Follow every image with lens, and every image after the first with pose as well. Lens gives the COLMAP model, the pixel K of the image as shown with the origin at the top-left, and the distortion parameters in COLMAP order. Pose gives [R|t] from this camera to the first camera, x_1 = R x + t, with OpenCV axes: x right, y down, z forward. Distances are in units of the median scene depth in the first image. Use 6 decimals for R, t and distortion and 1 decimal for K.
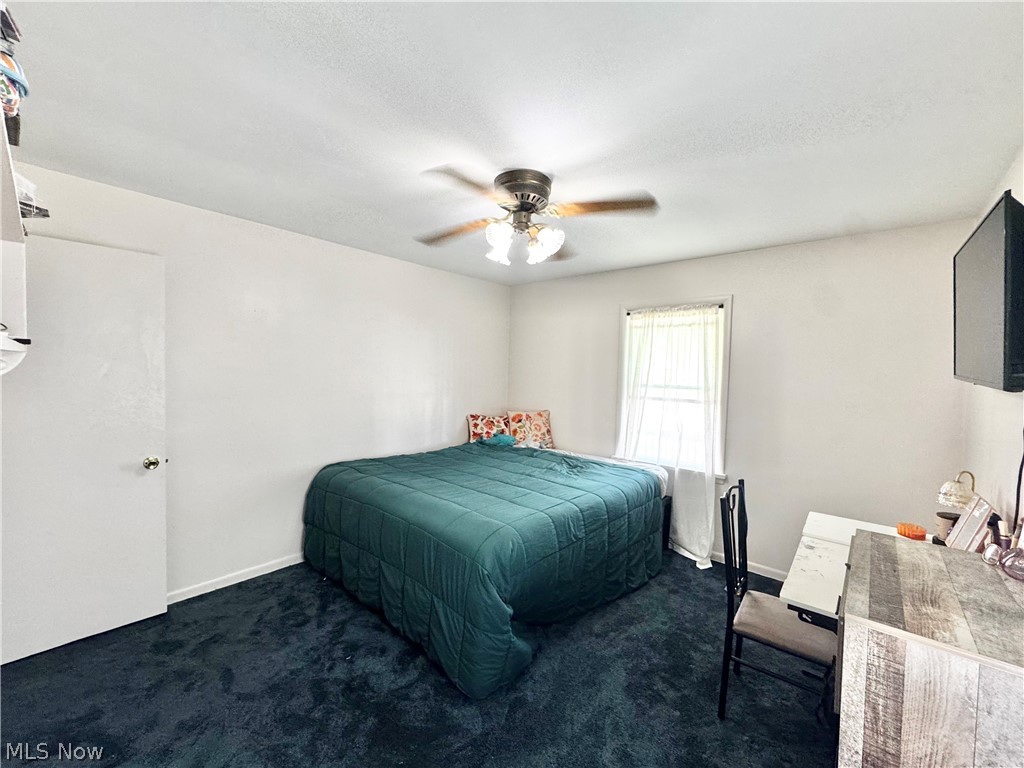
lens RADIAL K [[412.8, 0, 512.0], [0, 412.8, 384.0], [0, 0, 1]] dist [-0.001712, 0.000330]
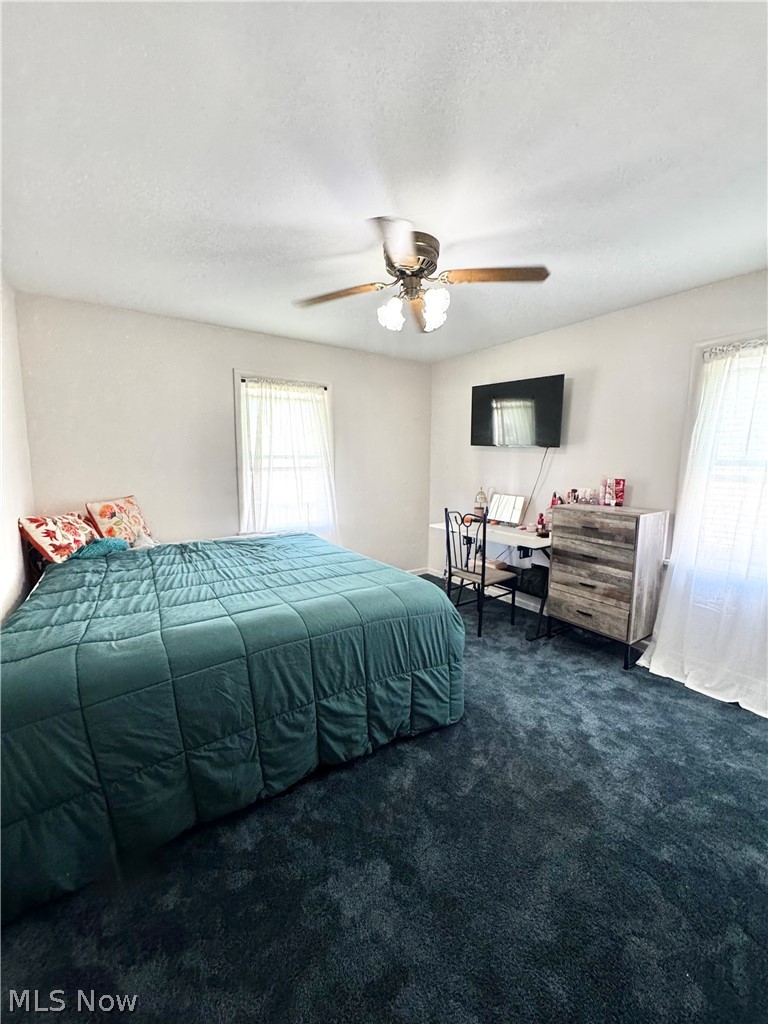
lens RADIAL K [[412.8, 0, 384.0], [0, 412.8, 512.0], [0, 0, 1]] dist [-0.001712, 0.000330]
pose [[0.267657, -0.142226, 0.952959, -0.579585], [0.036200, 0.989832, 0.137561, 0.008714], [-0.962834, -0.002322, 0.270084, 0.445875]]
